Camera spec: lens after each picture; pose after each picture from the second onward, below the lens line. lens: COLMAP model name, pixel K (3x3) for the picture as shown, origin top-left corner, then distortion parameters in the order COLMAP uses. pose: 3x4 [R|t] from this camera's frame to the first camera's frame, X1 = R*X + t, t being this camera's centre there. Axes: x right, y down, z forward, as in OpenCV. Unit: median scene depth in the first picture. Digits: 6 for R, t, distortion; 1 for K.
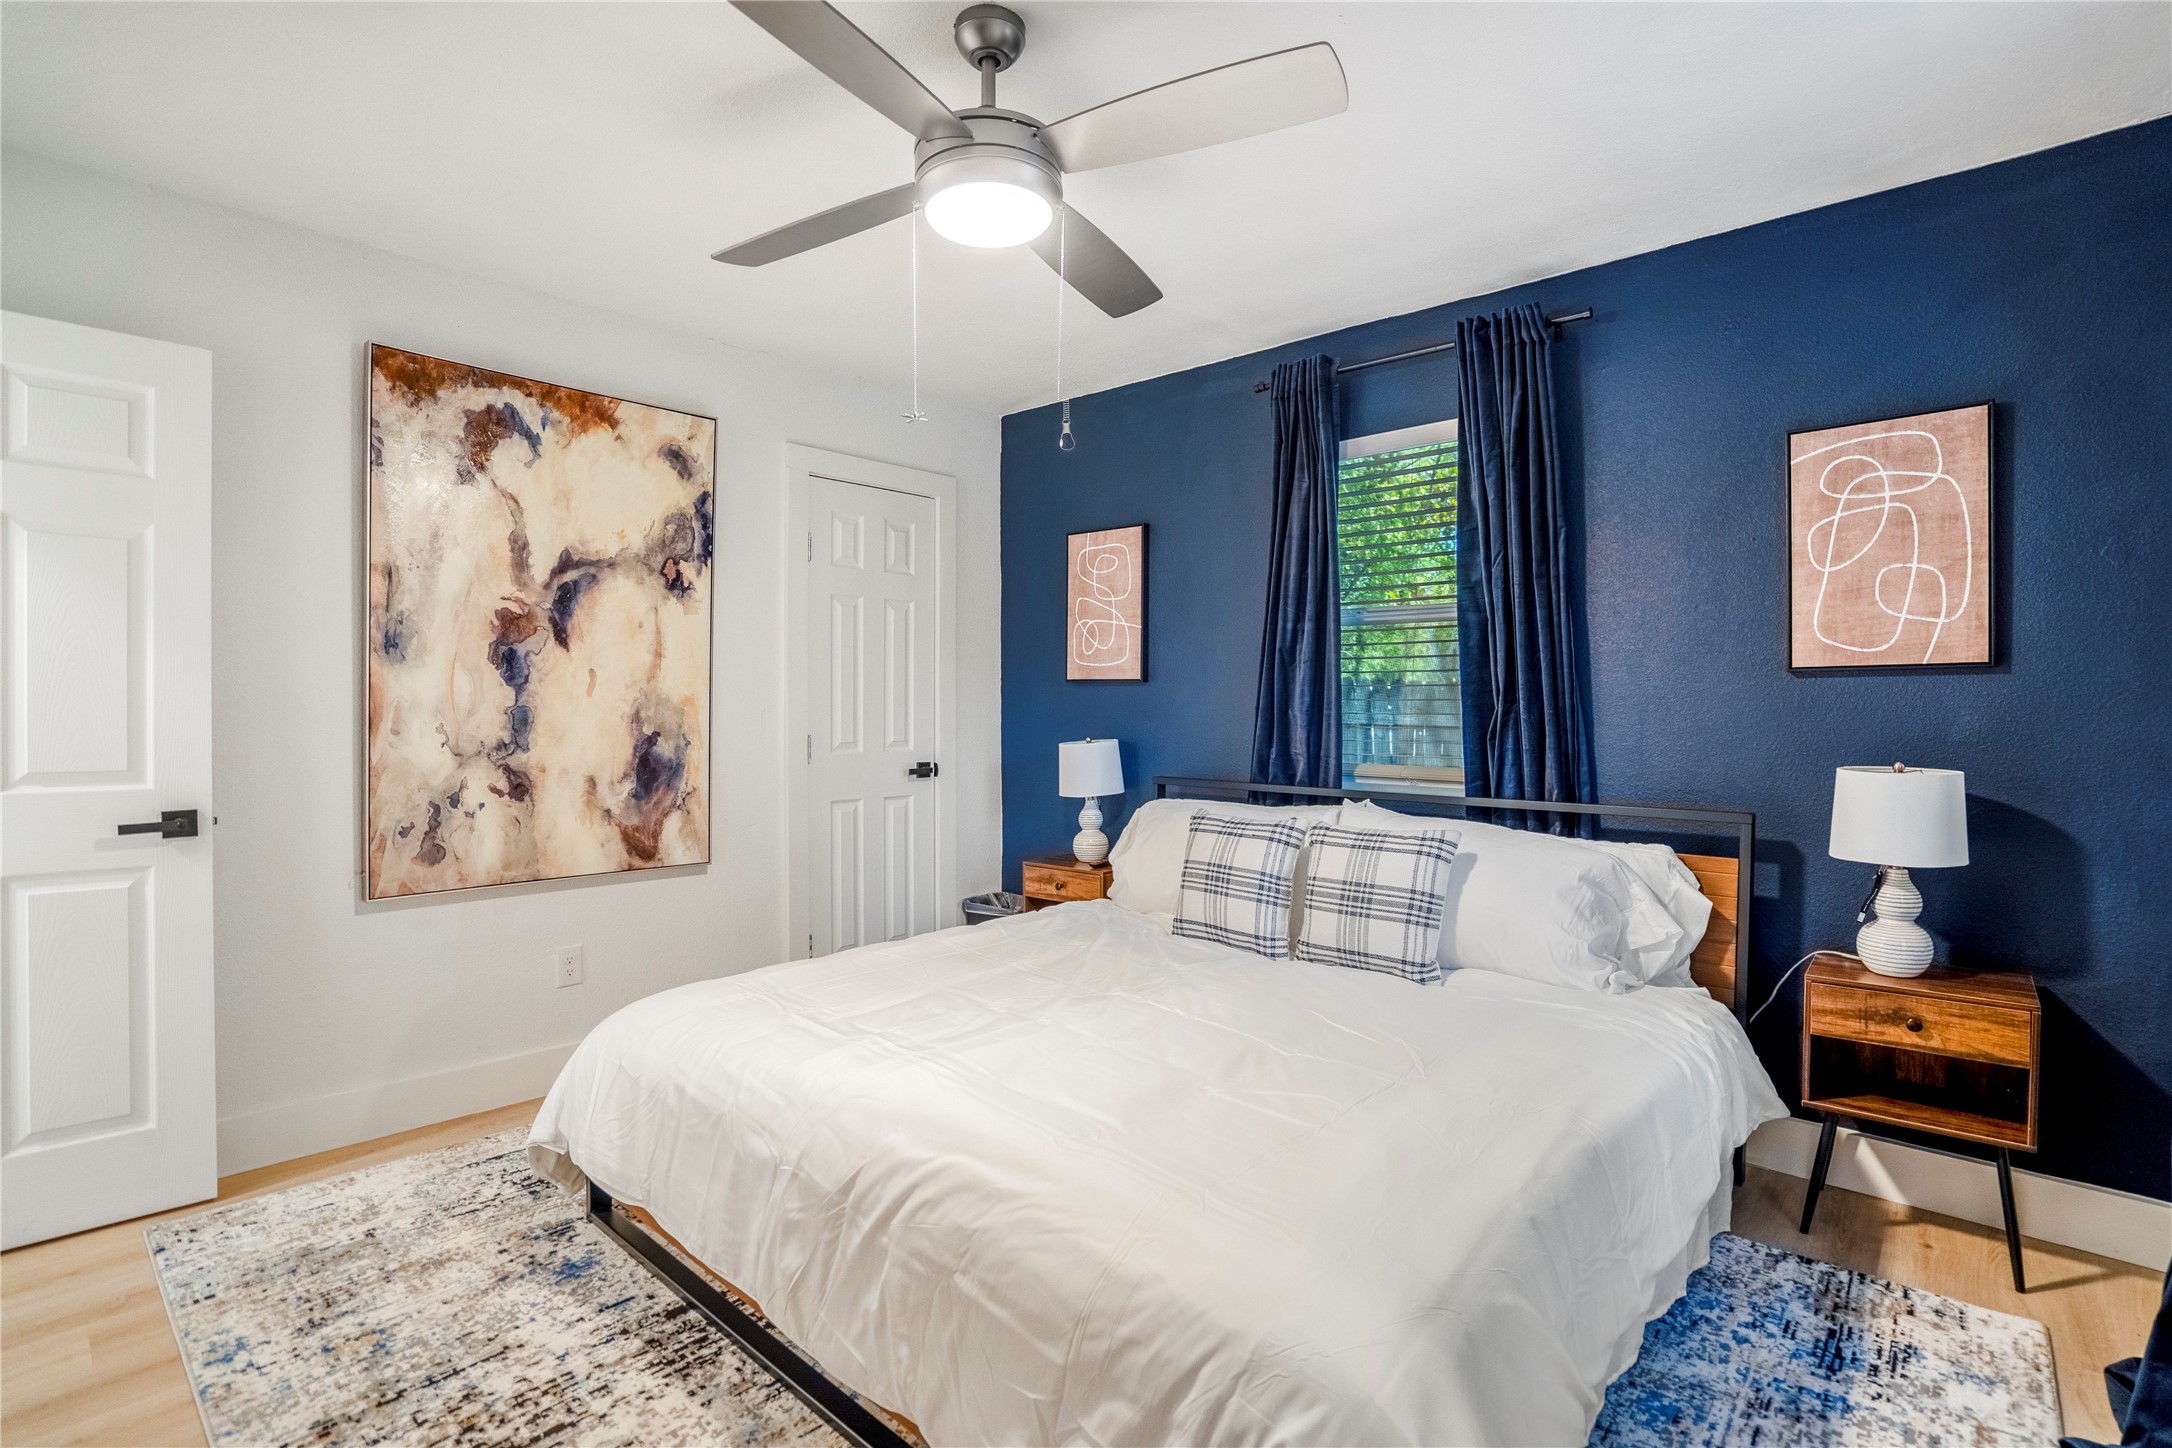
lens RADIAL K [[995.5, 0, 1096.4], [0, 995.5, 710.9], [0, 0, 1]] dist [-0.043914, 0.005742]
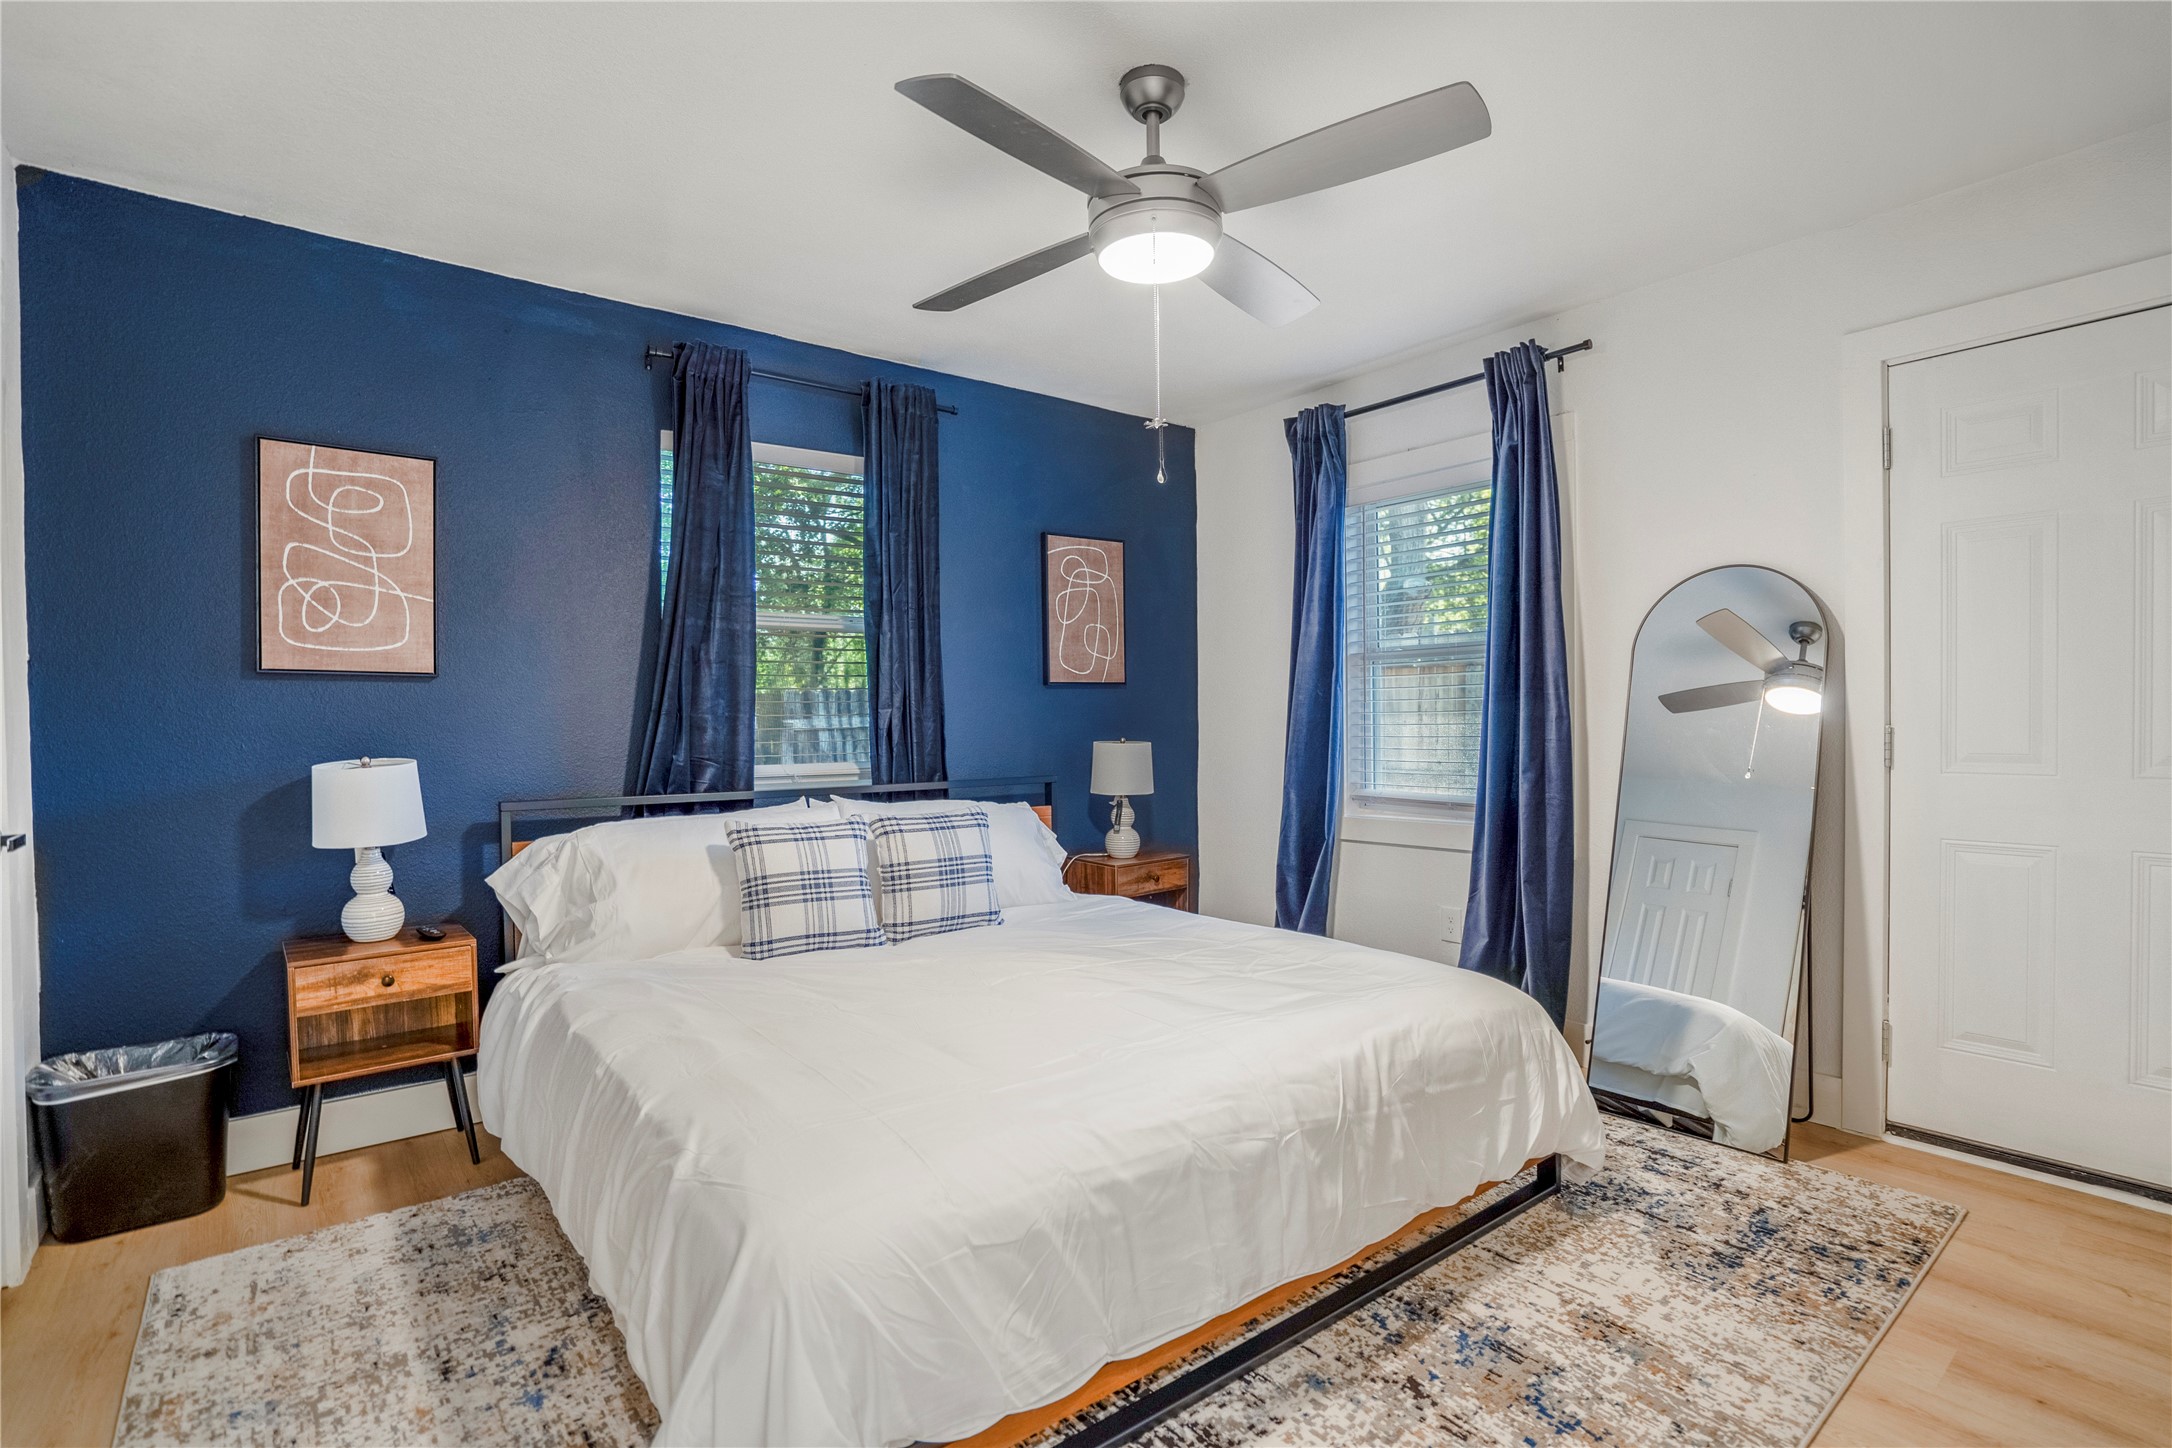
lens RADIAL K [[995.5, 0, 1087.7], [0, 995.5, 719.5], [0, 0, 1]] dist [-0.043914, 0.005742]
pose [[0.205149, -0.012865, 0.978646, -1.493863], [0.011334, 0.999878, 0.010769, -0.000688], [-0.978665, 0.008882, 0.205270, 1.053572]]
